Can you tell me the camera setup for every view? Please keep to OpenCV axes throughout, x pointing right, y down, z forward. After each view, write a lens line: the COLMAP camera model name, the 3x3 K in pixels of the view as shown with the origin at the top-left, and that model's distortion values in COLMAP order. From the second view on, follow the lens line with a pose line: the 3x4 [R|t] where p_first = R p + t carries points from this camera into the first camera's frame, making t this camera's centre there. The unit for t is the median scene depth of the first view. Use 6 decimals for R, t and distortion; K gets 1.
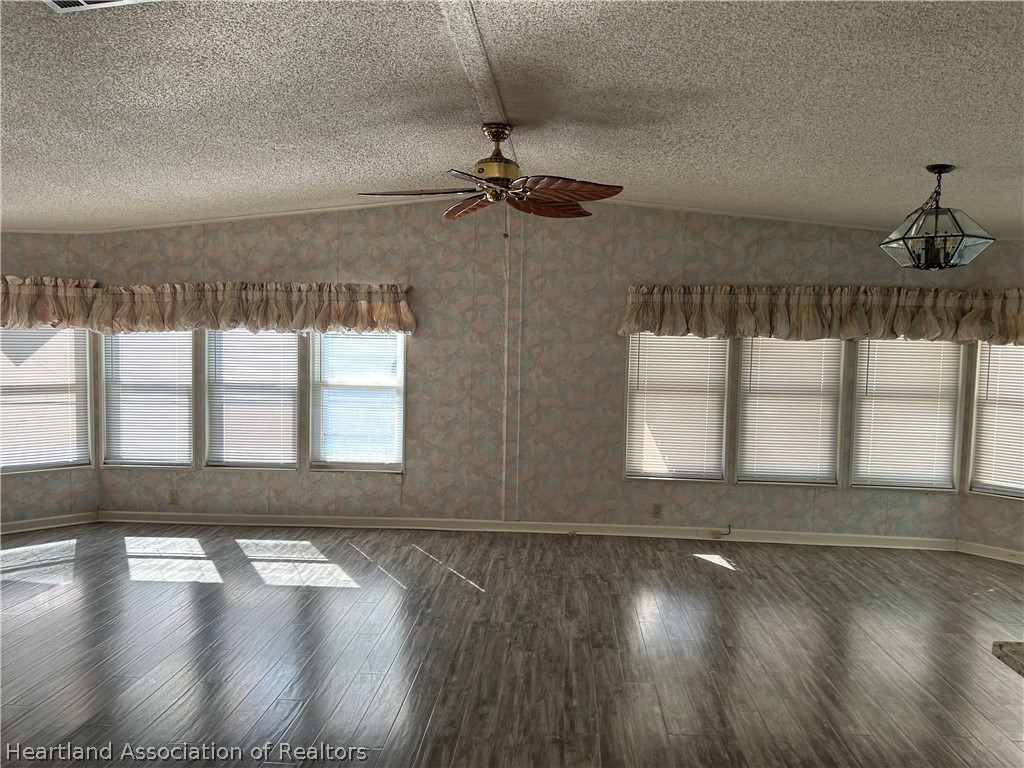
lens RADIAL K [[769.1, 0, 512.1], [0, 769.1, 383.6], [0, 0, 1]] dist [0.074027, -0.077743]
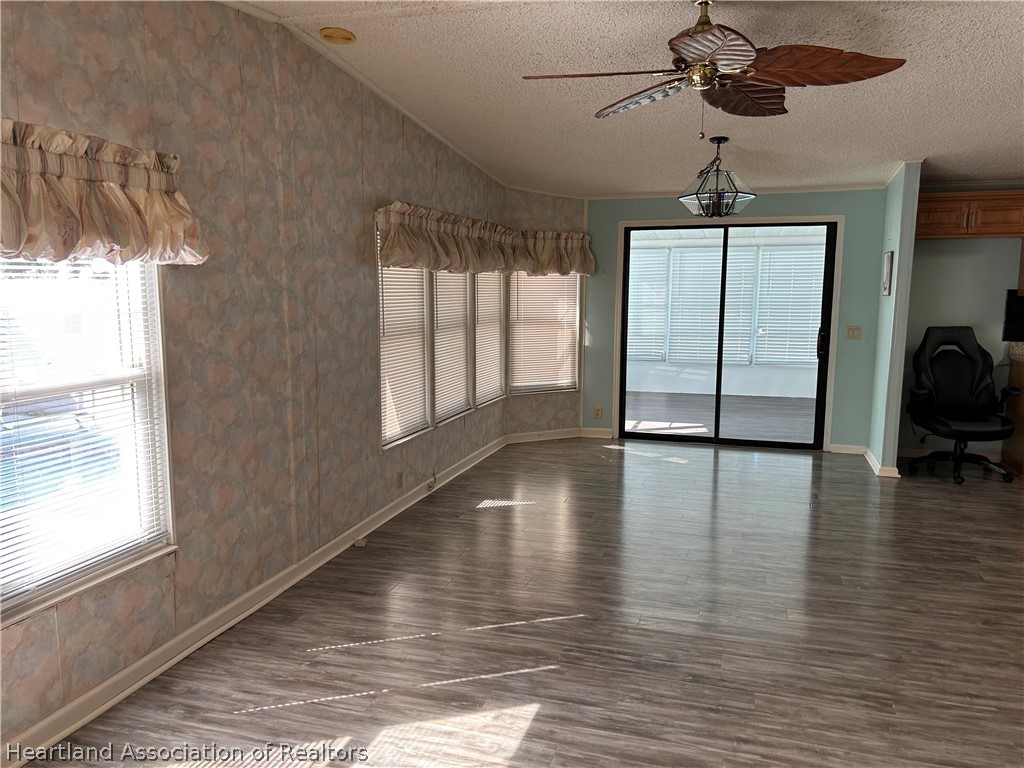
lens RADIAL K [[769.1, 0, 512.1], [0, 769.1, 391.2], [0, 0, 1]] dist [0.074027, -0.077743]
pose [[0.228943, -0.155690, 0.960909, -0.573065], [0.058872, 0.987535, 0.145977, -0.044468], [-0.971658, 0.023150, 0.235255, 0.692016]]
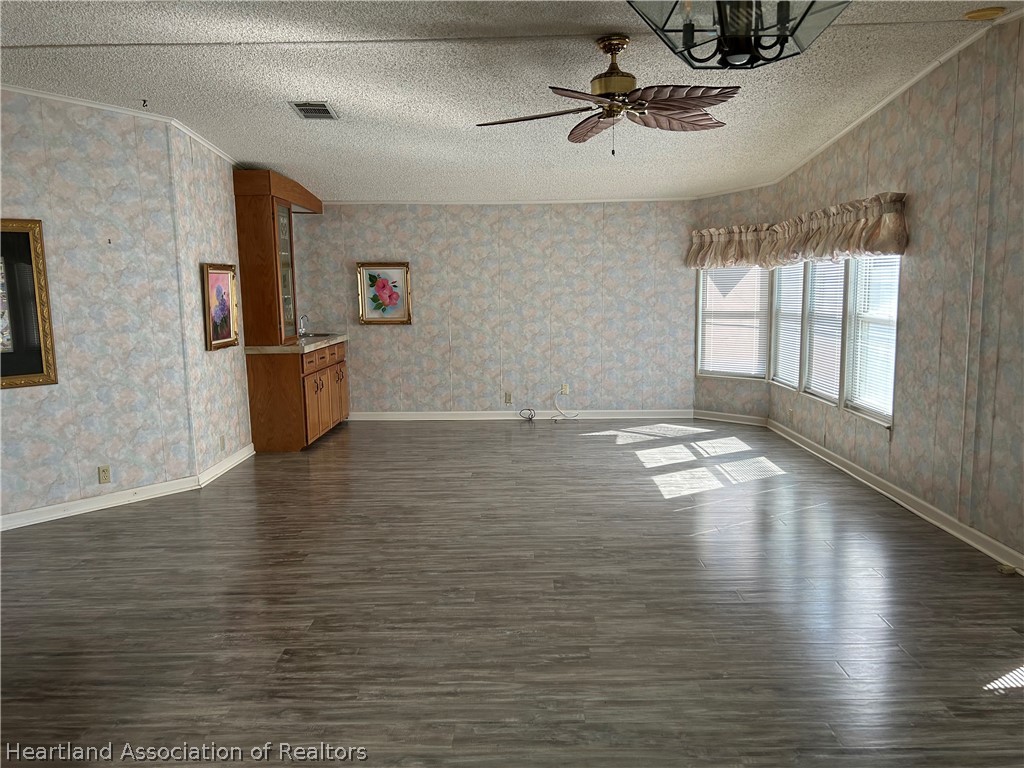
lens RADIAL K [[769.1, 0, 517.6], [0, 769.1, 388.9], [0, 0, 1]] dist [0.074027, -0.077743]
pose [[0.059316, 0.117761, -0.991269, 0.665082], [-0.039587, 0.992514, 0.115540, -0.004526], [0.997454, 0.032389, 0.063533, 0.570147]]
